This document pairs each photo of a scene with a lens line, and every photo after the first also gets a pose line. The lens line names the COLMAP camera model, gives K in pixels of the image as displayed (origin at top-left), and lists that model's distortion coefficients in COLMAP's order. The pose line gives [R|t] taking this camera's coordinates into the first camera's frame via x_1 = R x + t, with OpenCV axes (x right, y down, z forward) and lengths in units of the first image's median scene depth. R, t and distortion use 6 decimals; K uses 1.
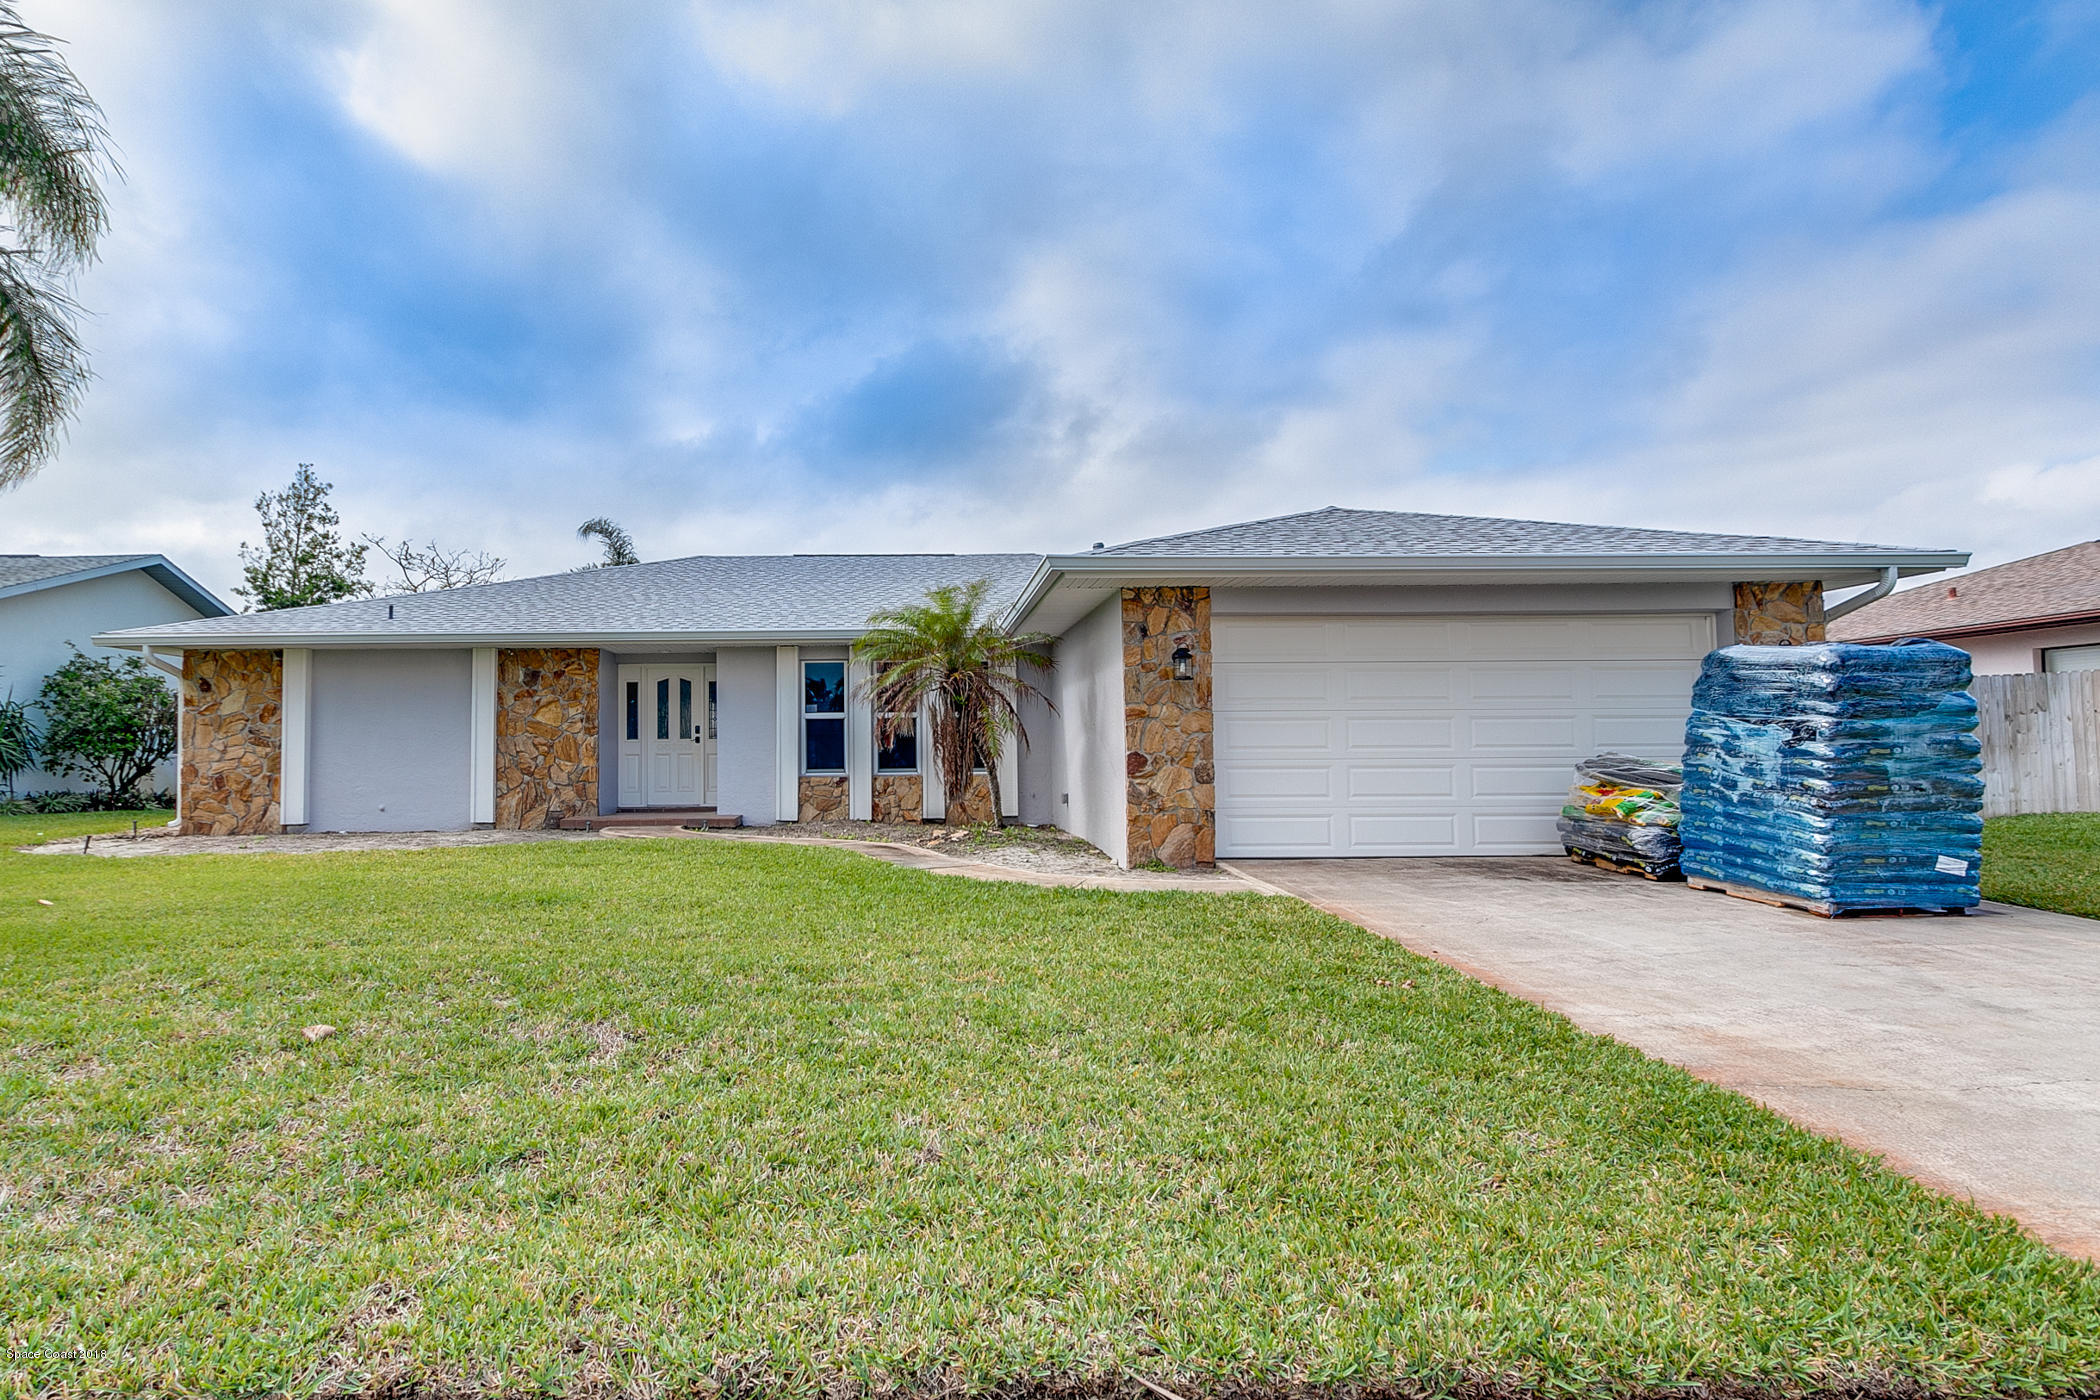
lens RADIAL K [[1206.2, 0, 1049.3], [0, 1206.2, 732.9], [0, 0, 1]] dist [-0.001310, 0.000047]
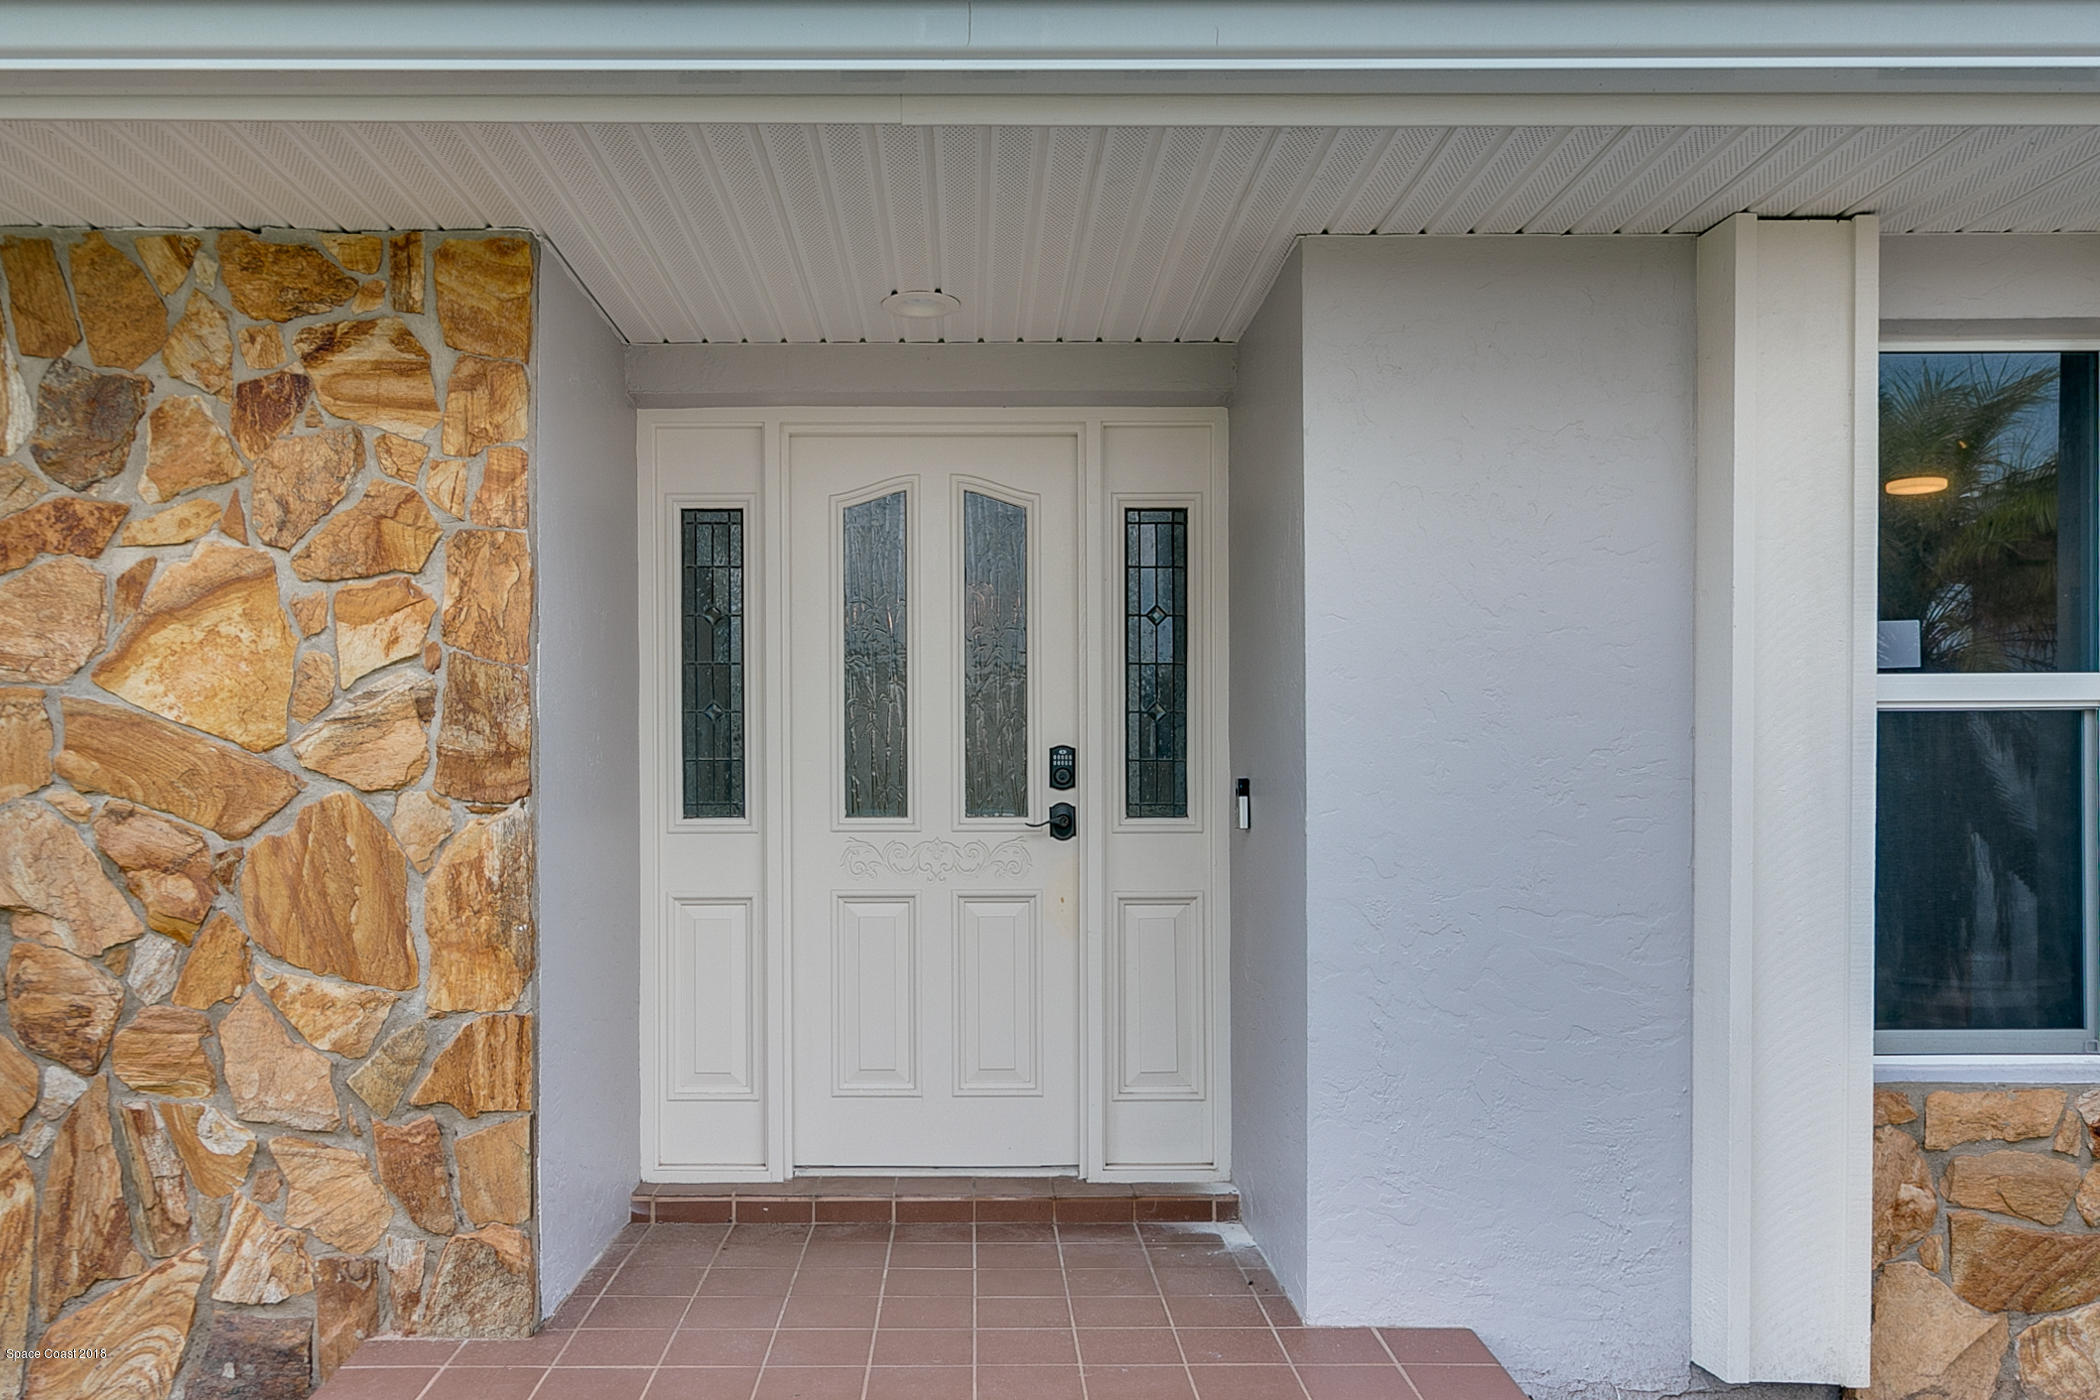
lens RADIAL K [[1451.7, 0, 1050.2], [0, 1451.7, 804.9], [0, 0, 1]] dist [0.006266, 0.002295]
pose [[0.999974, 0.006579, -0.002960, -0.308475], [-0.006478, 0.999436, 0.032963, -0.004579], [0.003175, -0.032943, 0.999452, 0.818251]]
